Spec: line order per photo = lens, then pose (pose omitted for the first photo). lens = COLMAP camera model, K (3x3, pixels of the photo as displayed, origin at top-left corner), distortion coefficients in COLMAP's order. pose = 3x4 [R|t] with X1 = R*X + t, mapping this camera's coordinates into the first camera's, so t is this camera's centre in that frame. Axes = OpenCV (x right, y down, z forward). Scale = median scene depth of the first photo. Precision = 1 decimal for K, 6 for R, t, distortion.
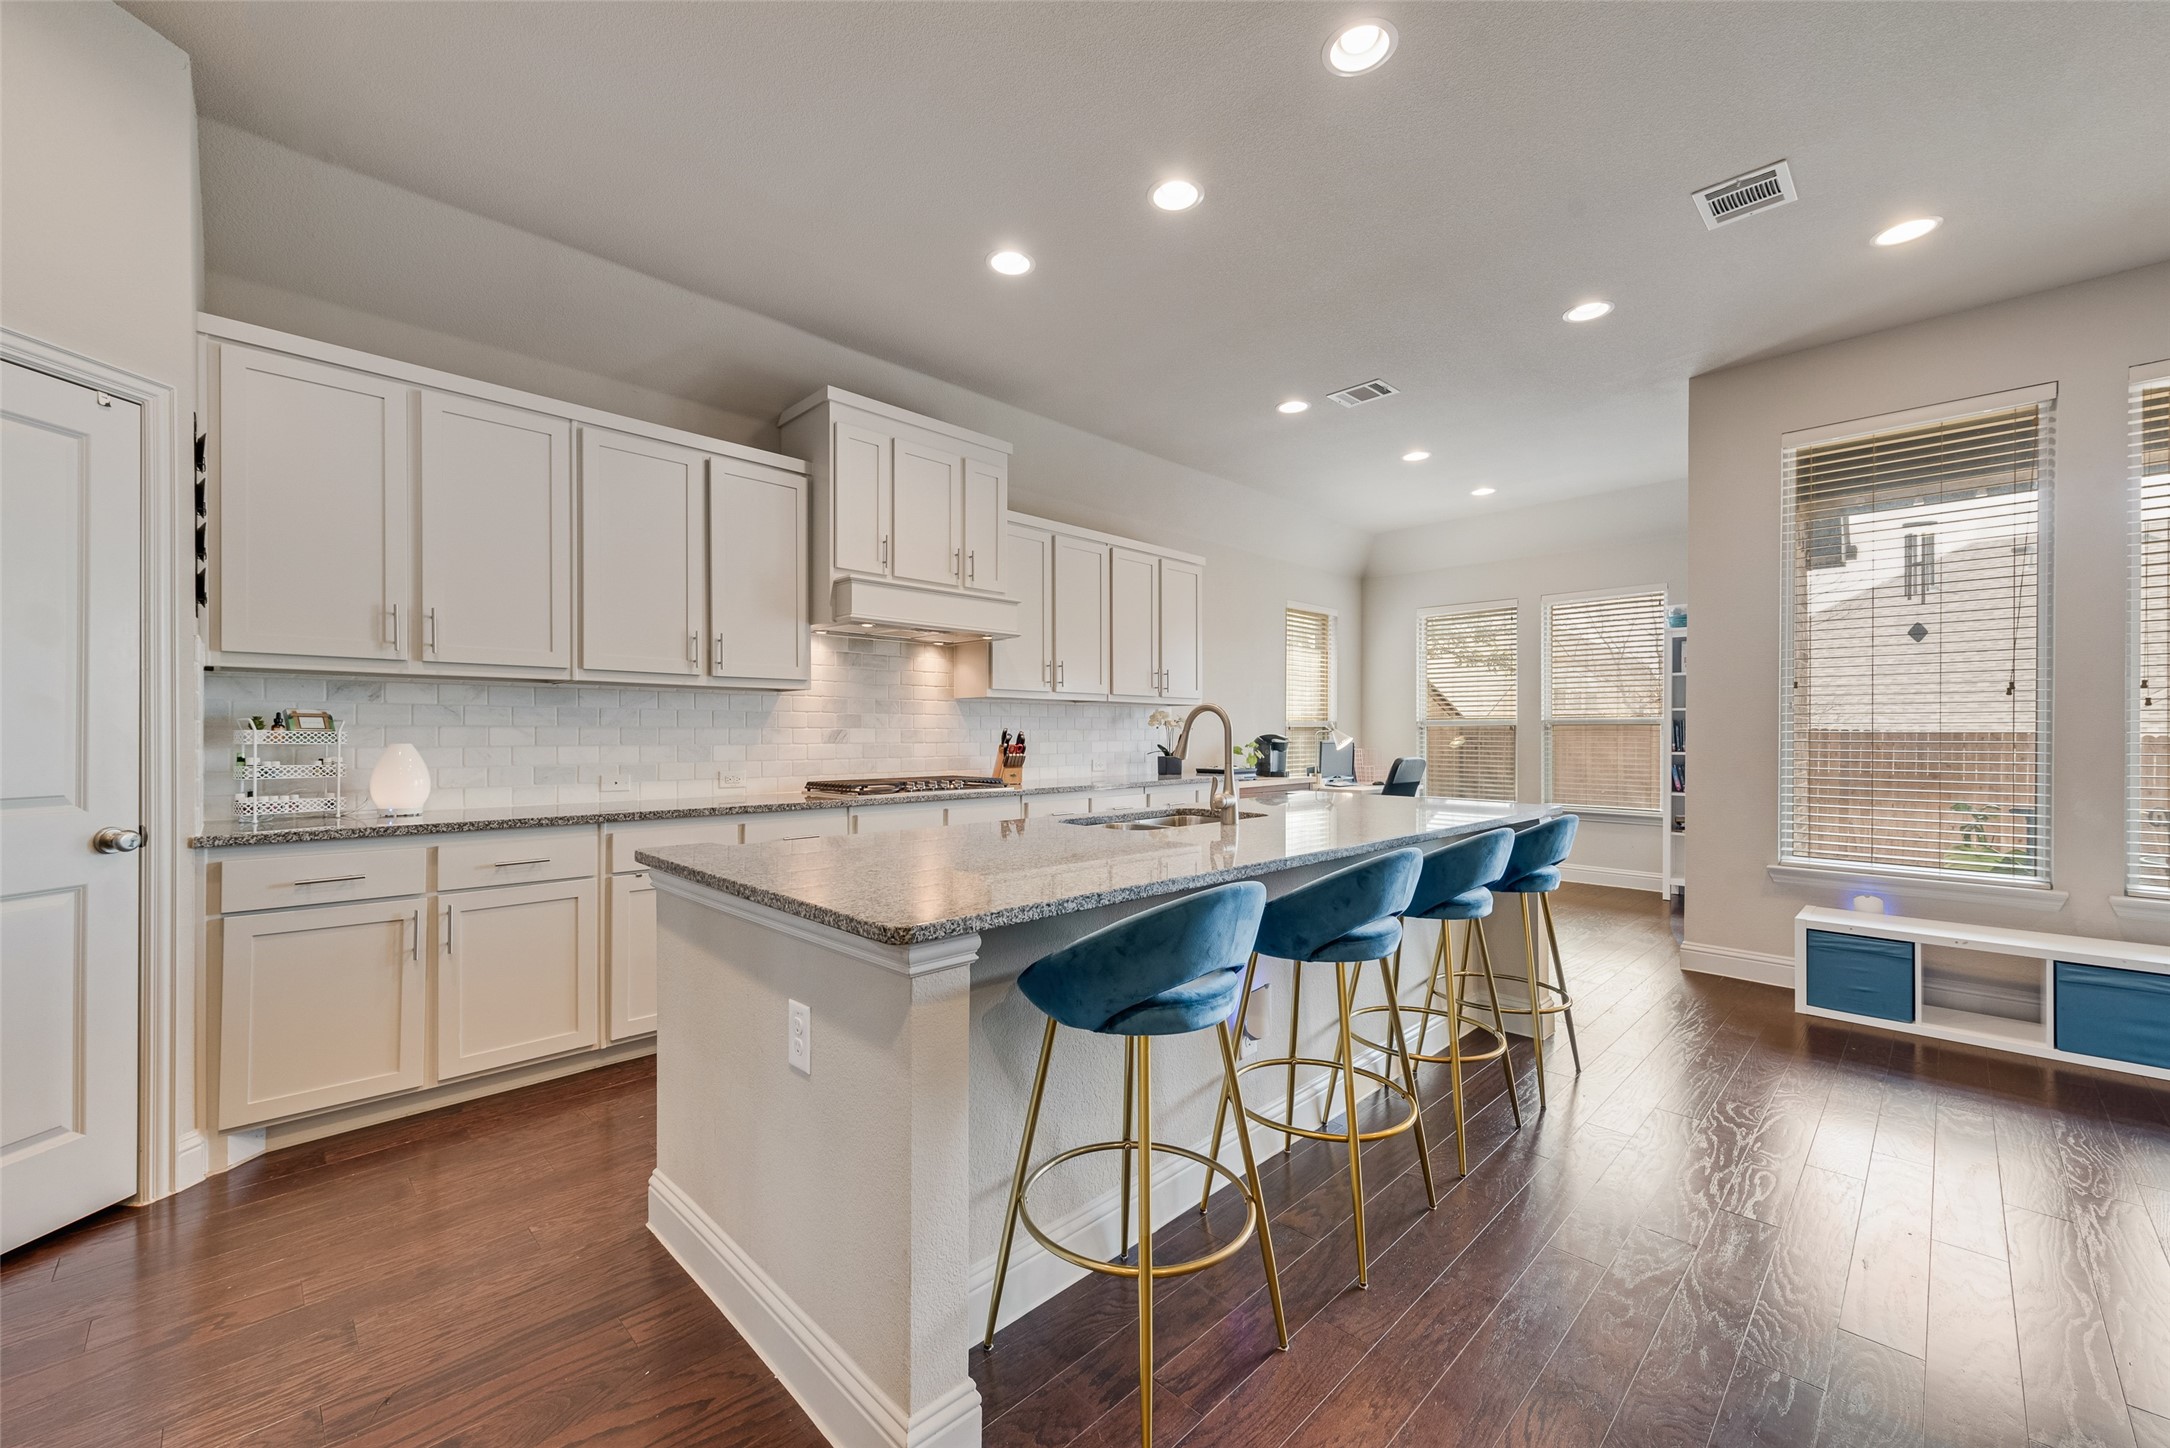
lens RADIAL K [[857.2, 0, 1104.4], [0, 857.2, 727.8], [0, 0, 1]] dist [0.002803, -0.000364]
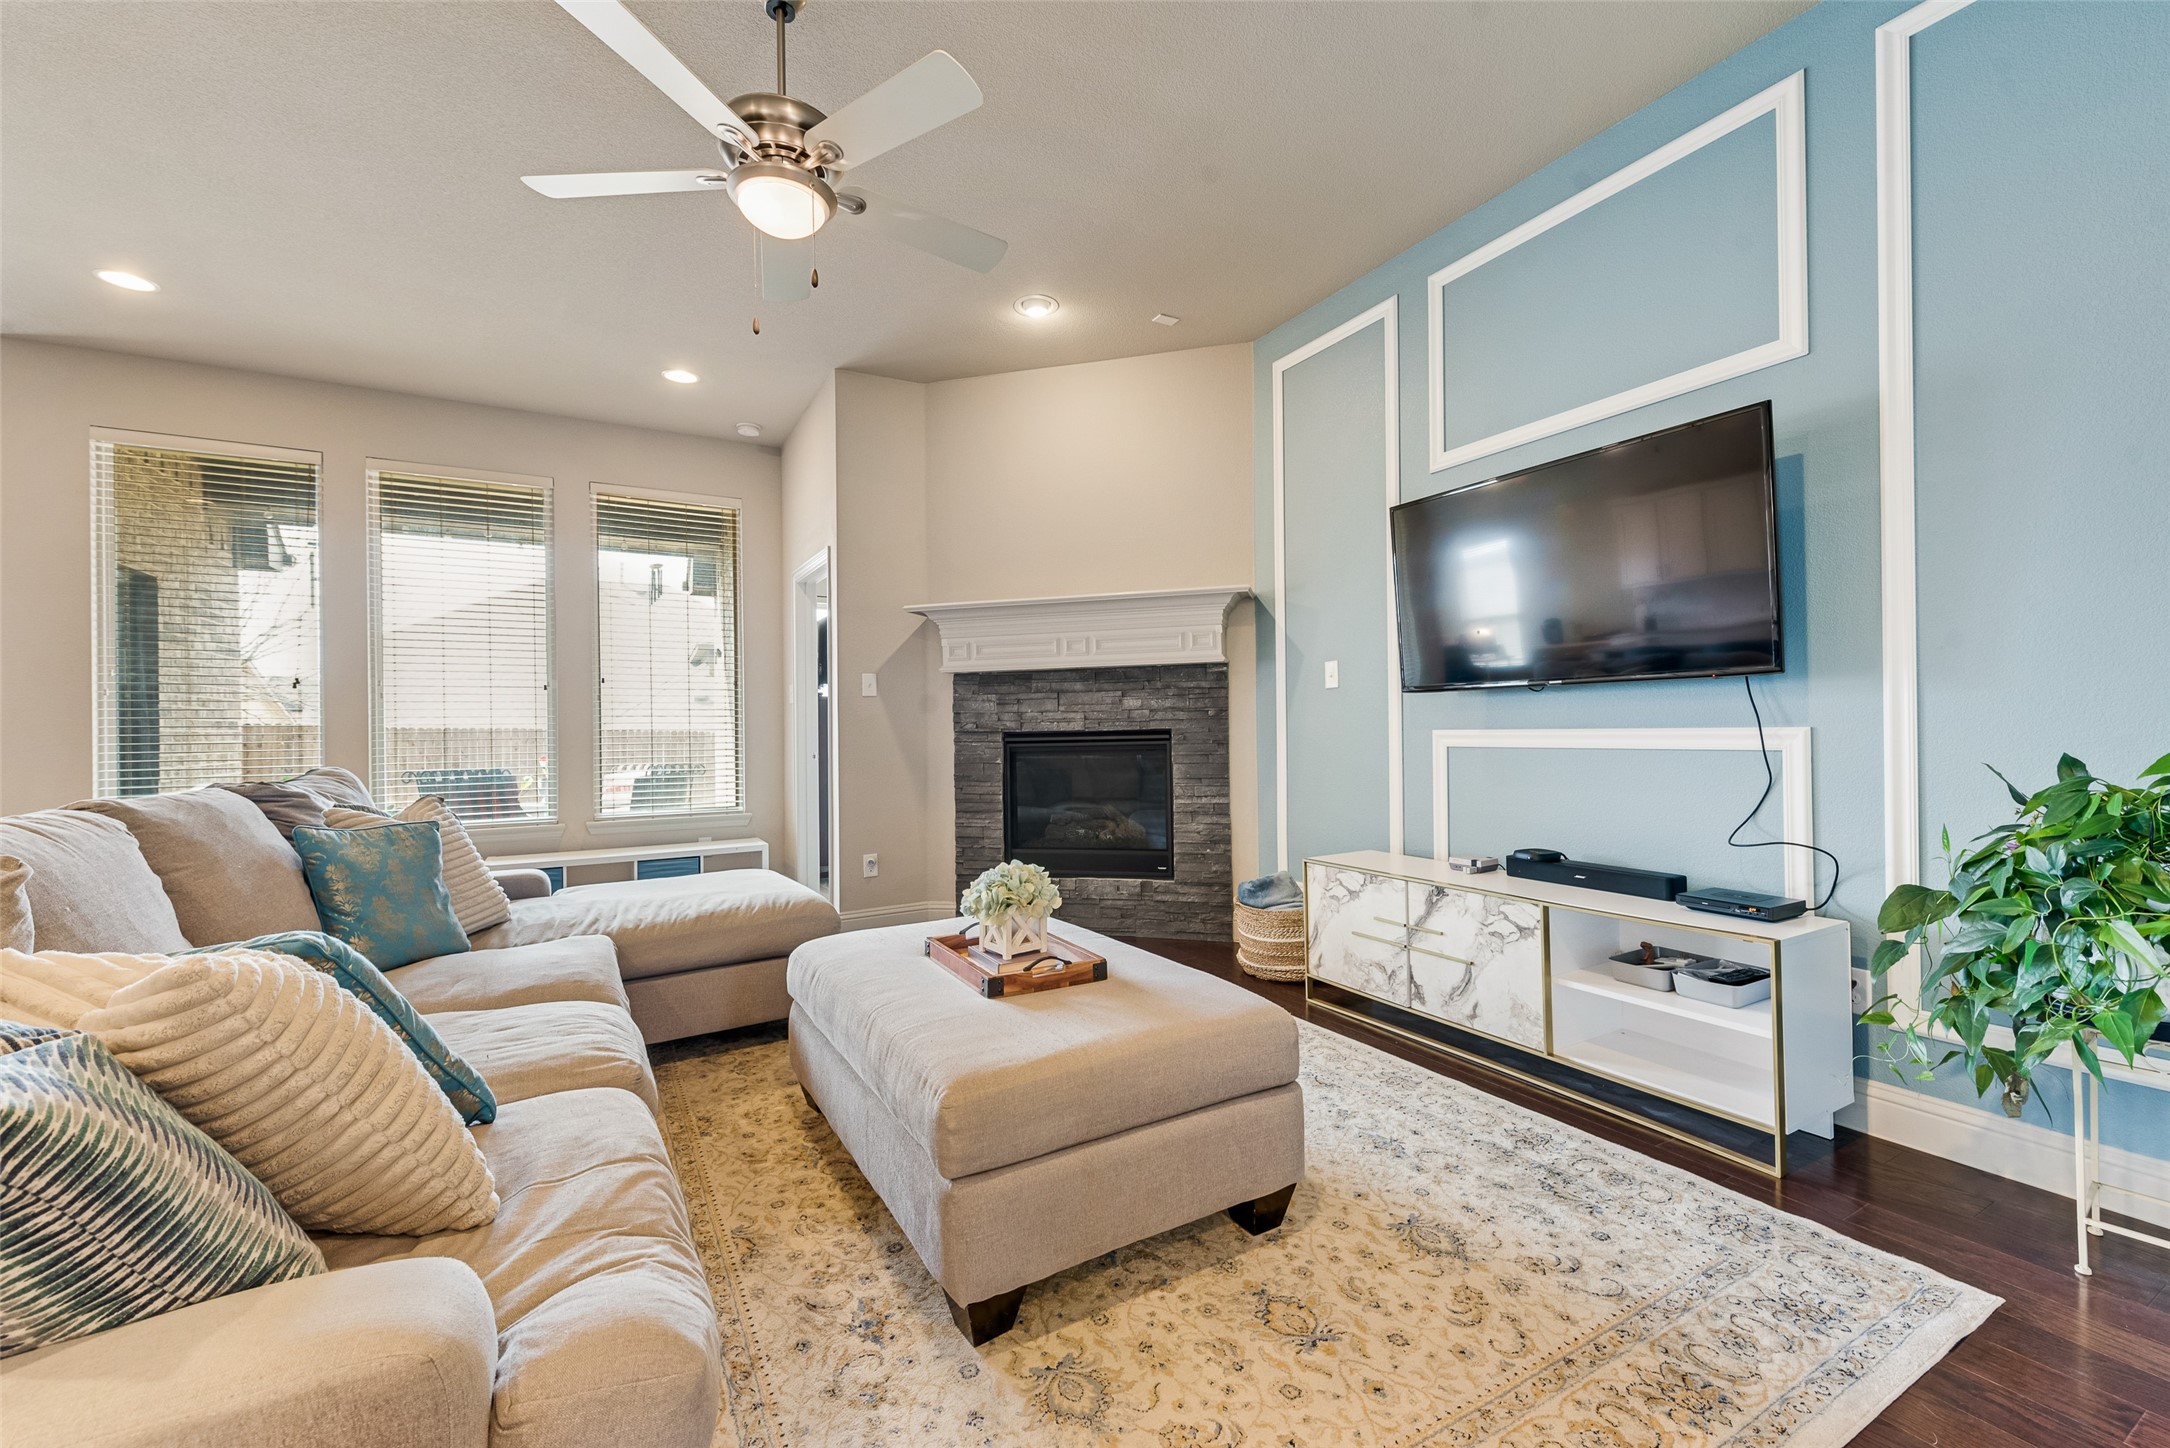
lens RADIAL K [[857.2, 0, 1076.0], [0, 857.2, 732.4], [0, 0, 1]] dist [0.002803, -0.000364]
pose [[0.252453, -0.005722, 0.967592, 0.112301], [0.011390, 0.999931, 0.002941, 0.032453], [-0.967542, 0.010278, 0.252500, -0.363376]]
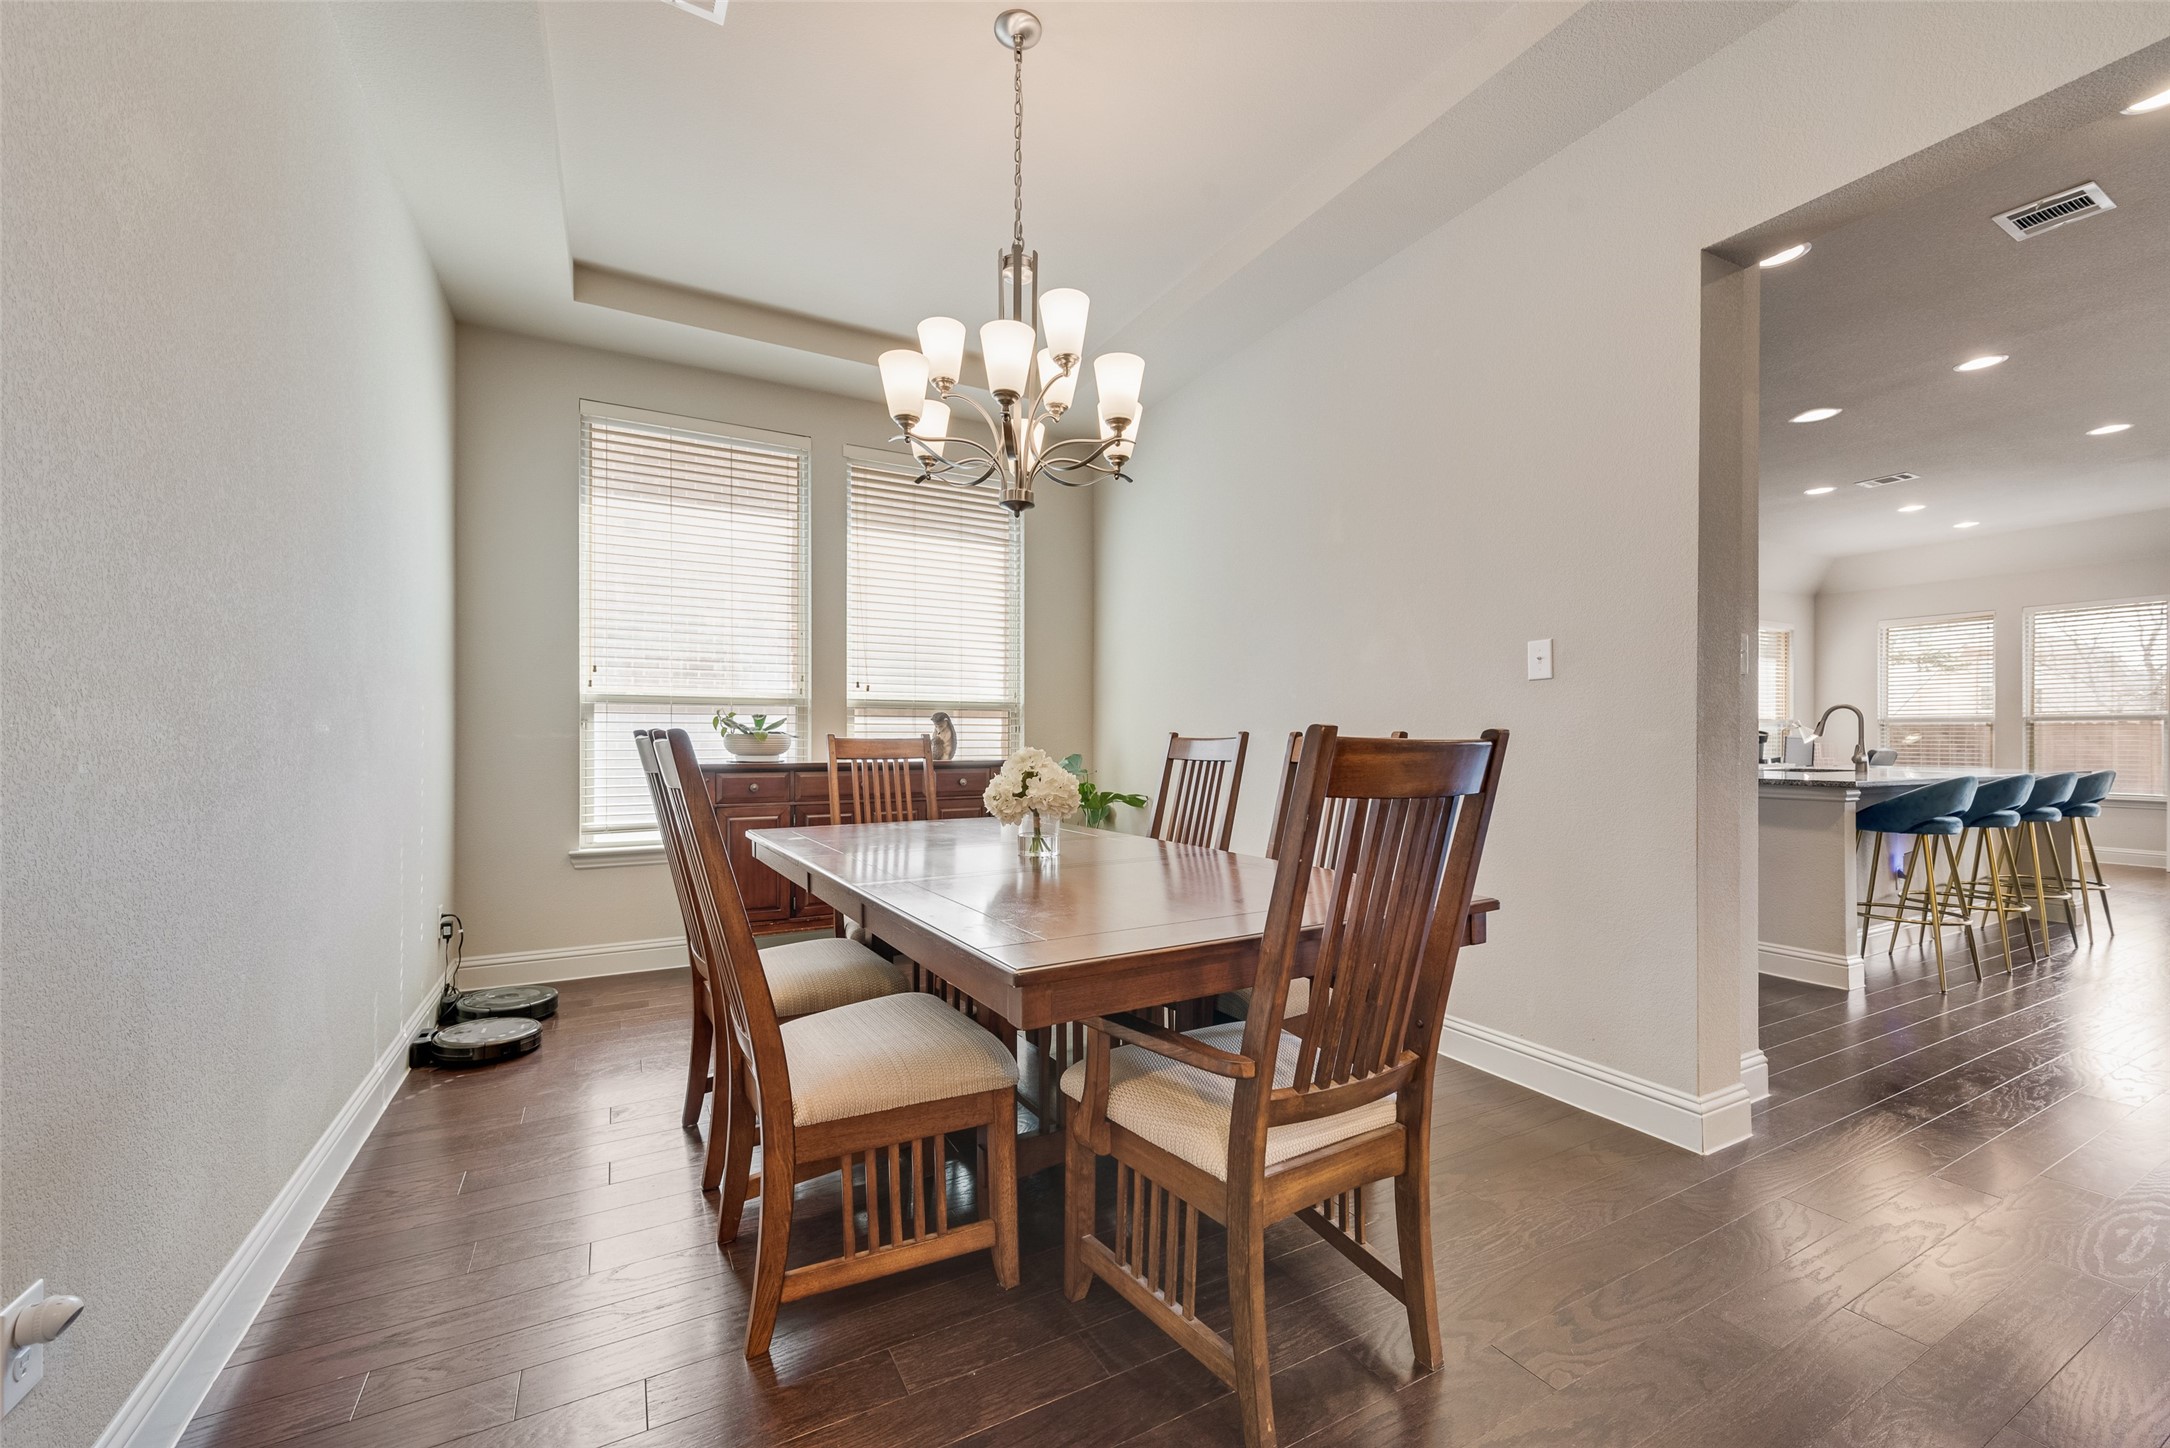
lens RADIAL K [[857.2, 0, 1083.1], [0, 857.2, 730.4], [0, 0, 1]] dist [0.002803, -0.000364]
pose [[0.953455, 0.001570, -0.301532, -0.569187], [-0.002072, 0.999997, -0.001346, 0.022404], [0.301528, 0.001908, 0.953455, -0.788086]]
